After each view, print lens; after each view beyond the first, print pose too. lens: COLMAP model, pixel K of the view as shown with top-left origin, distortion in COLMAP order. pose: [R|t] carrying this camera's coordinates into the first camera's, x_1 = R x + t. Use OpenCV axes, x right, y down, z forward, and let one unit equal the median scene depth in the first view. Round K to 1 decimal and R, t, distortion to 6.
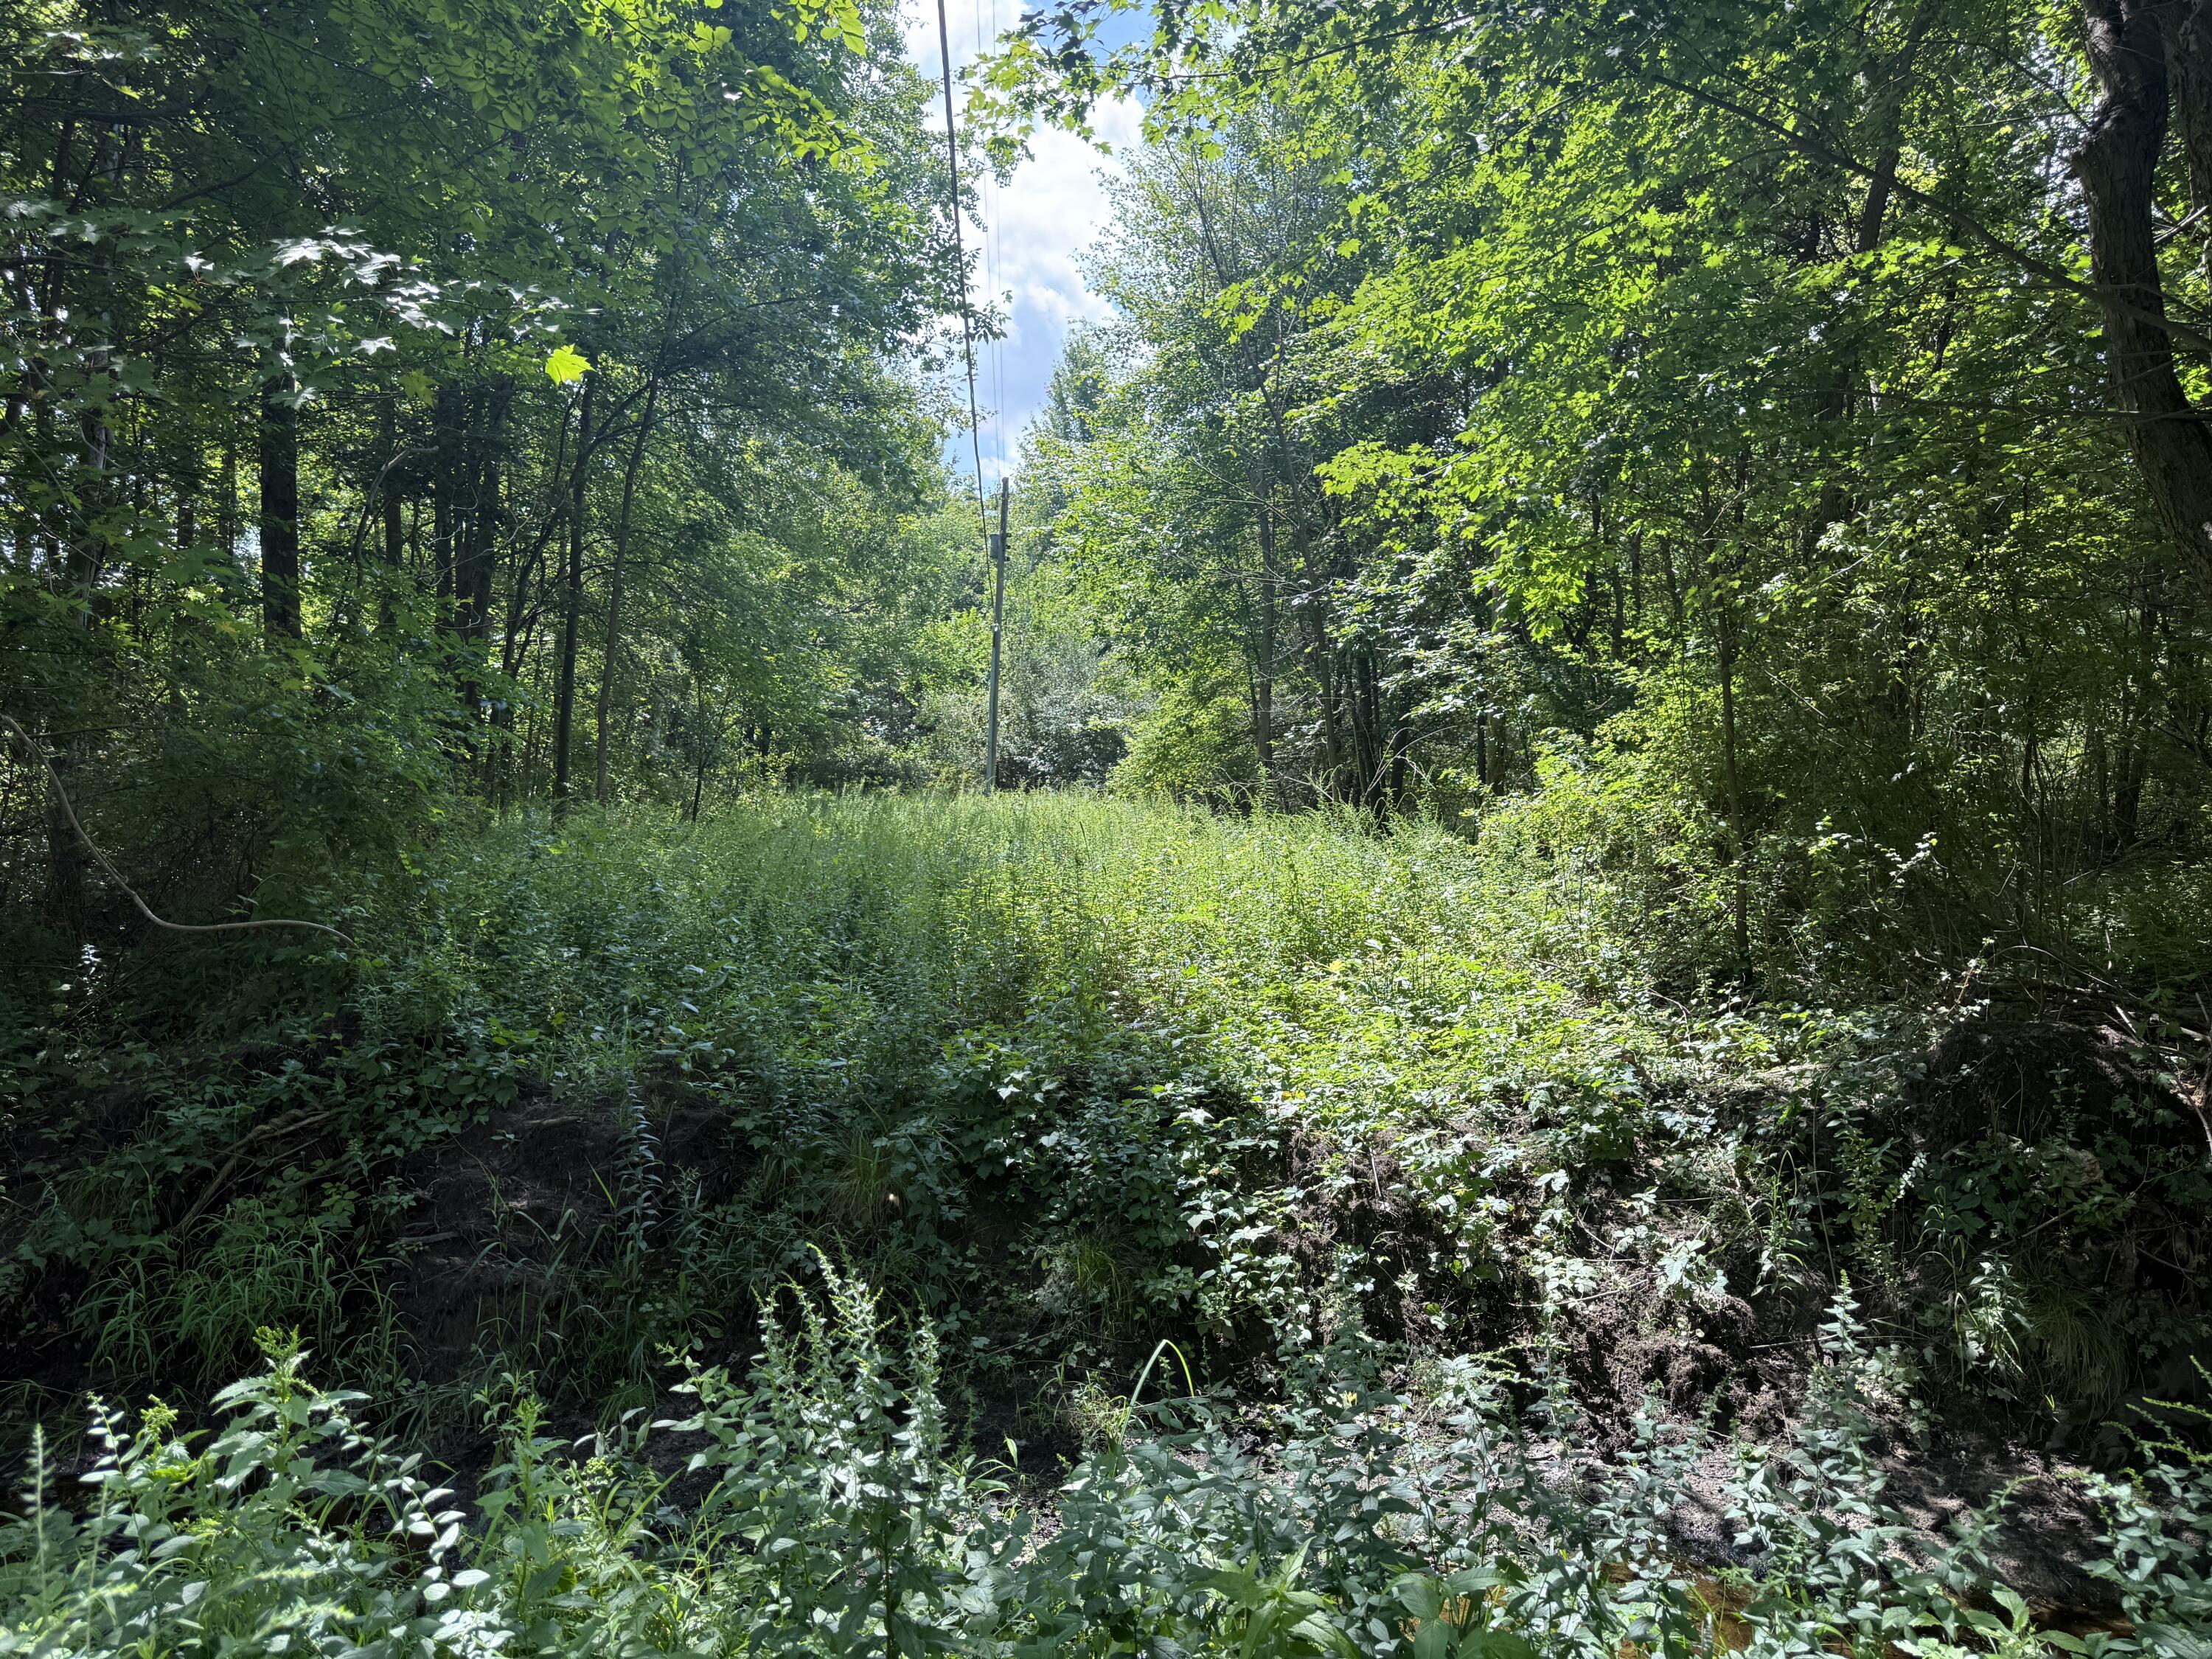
lens RADIAL K [[1587.3, 0, 1106.0], [0, 1587.3, 829.5], [0, 0, 1]] dist [0.002915, -0.009469]
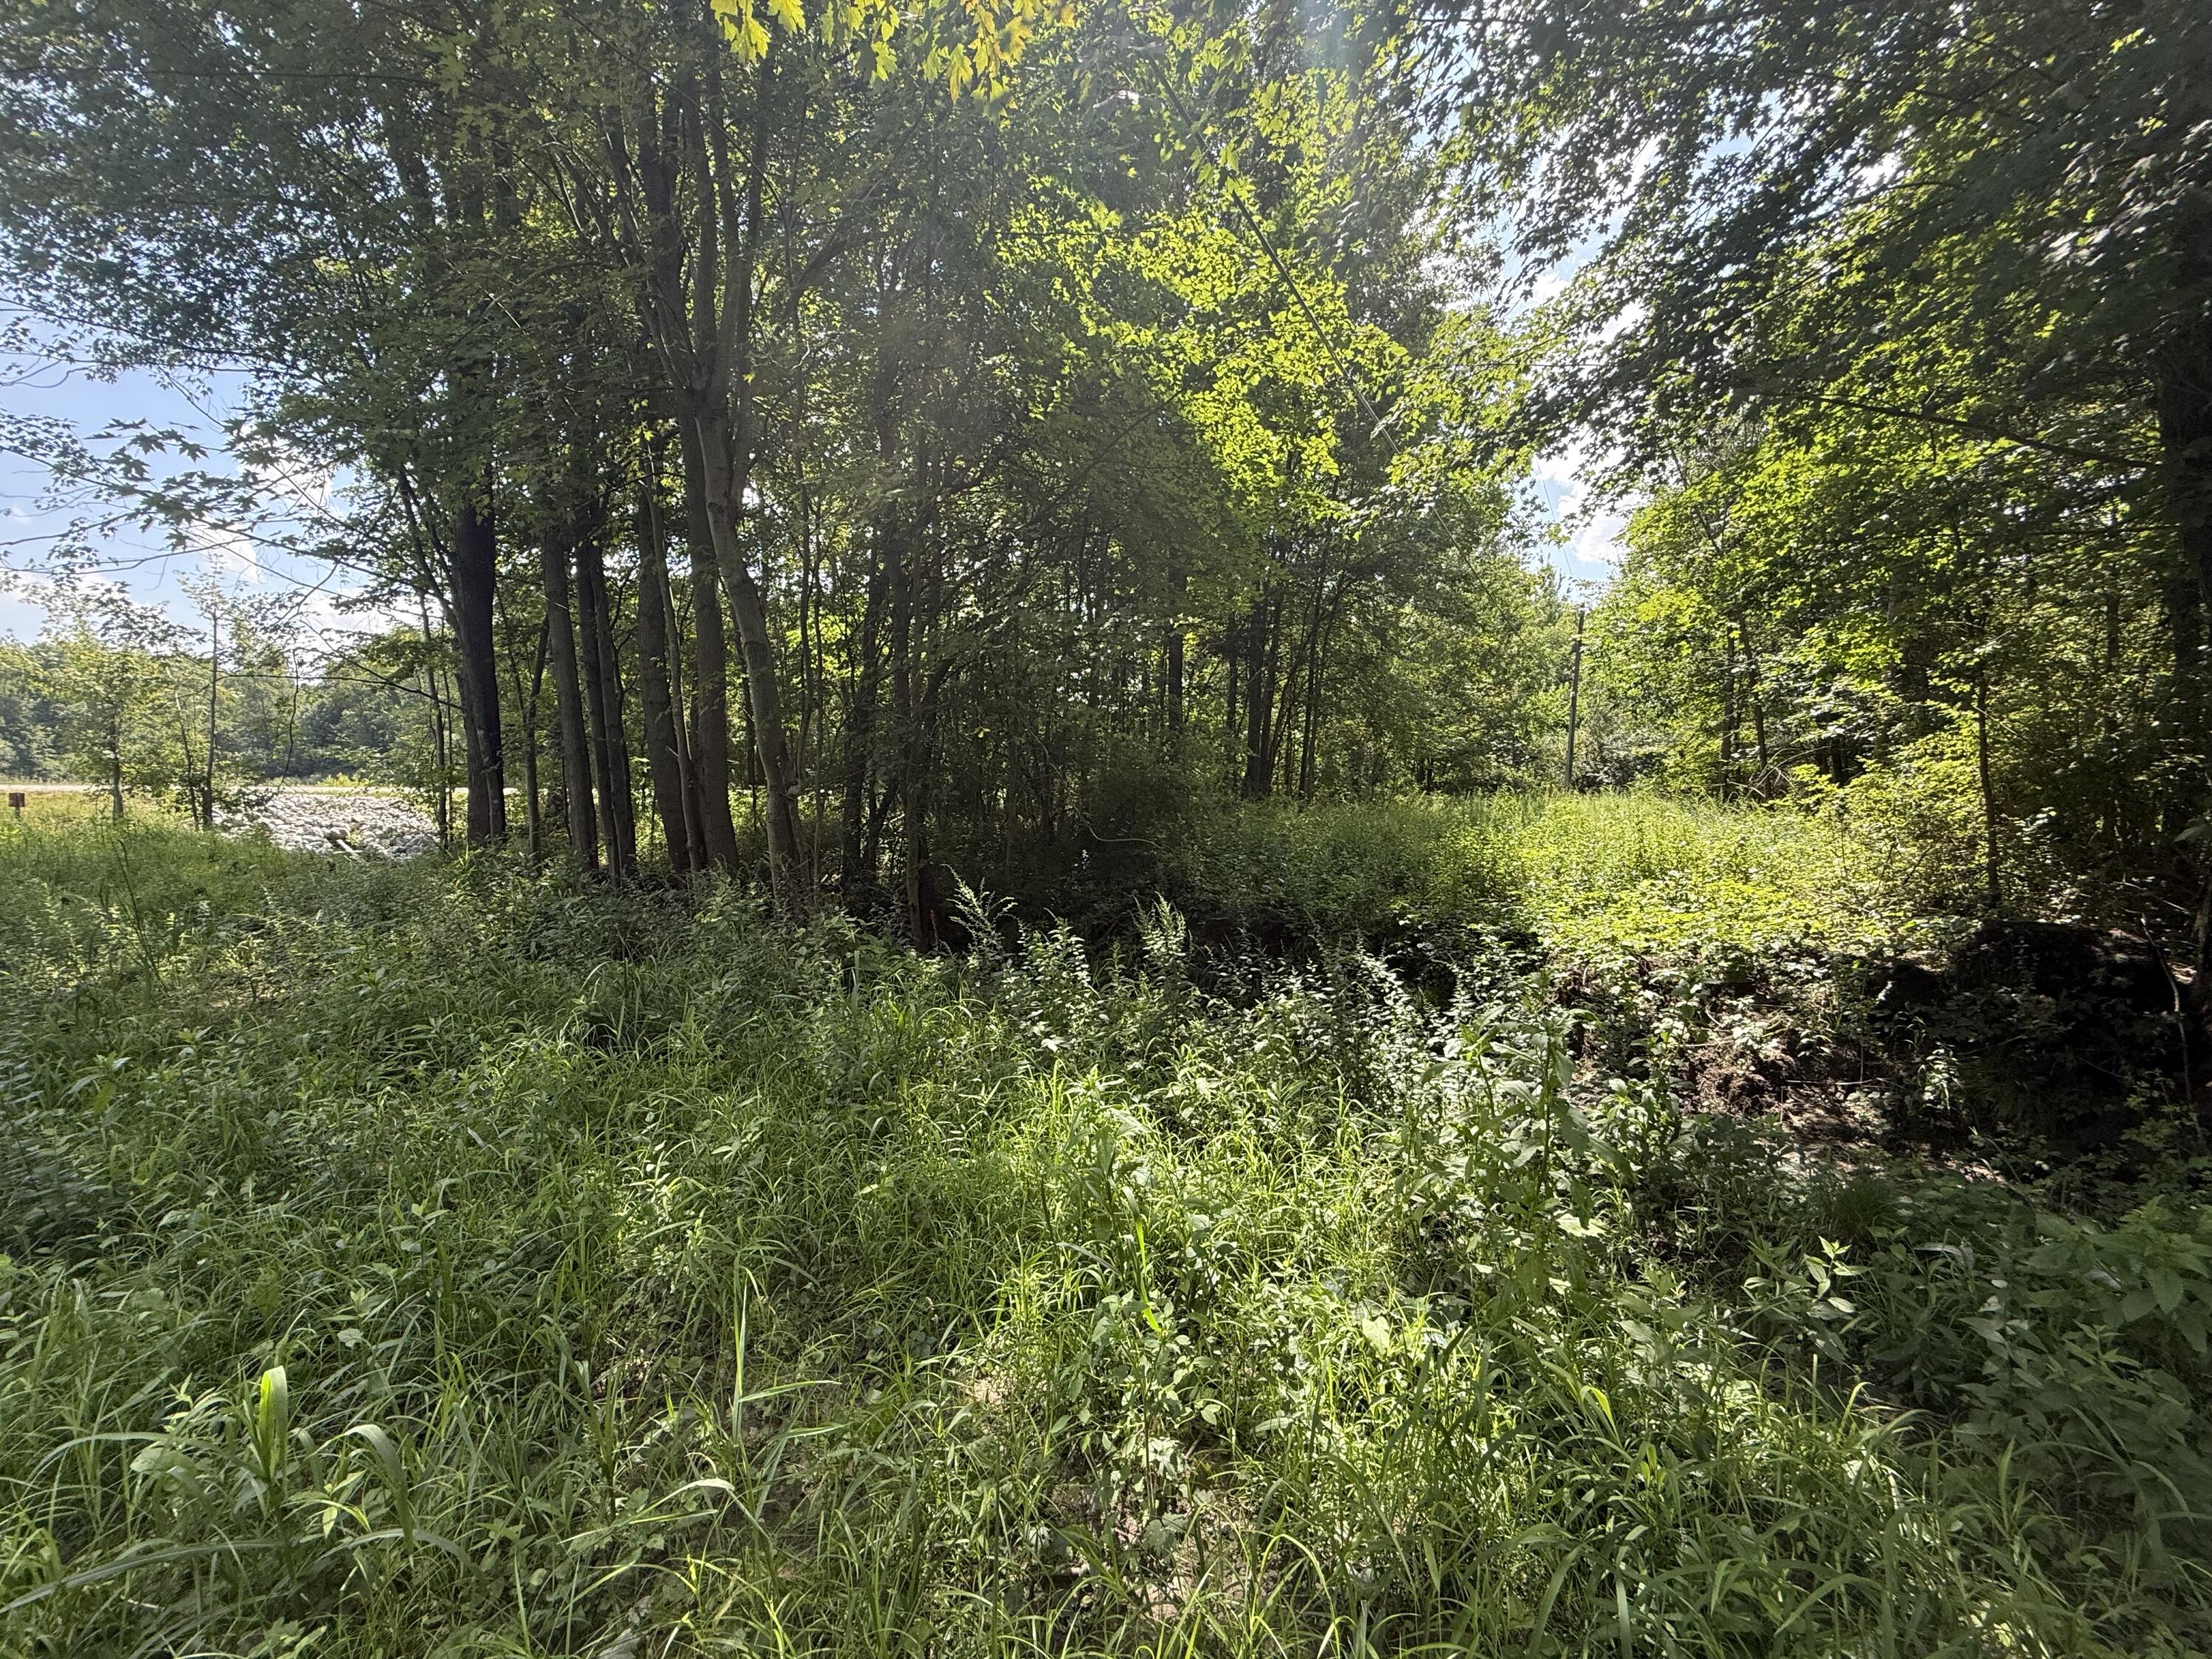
lens RADIAL K [[888.1, 0, 1106.0], [0, 888.1, 829.5], [0, 0, 1]] dist [-0.000493, -0.000057]
pose [[0.828950, 0.010333, -0.559228, 0.103909], [-0.004034, 0.999914, 0.012496, 0.007180], [0.559309, -0.008102, 0.828920, -0.098255]]
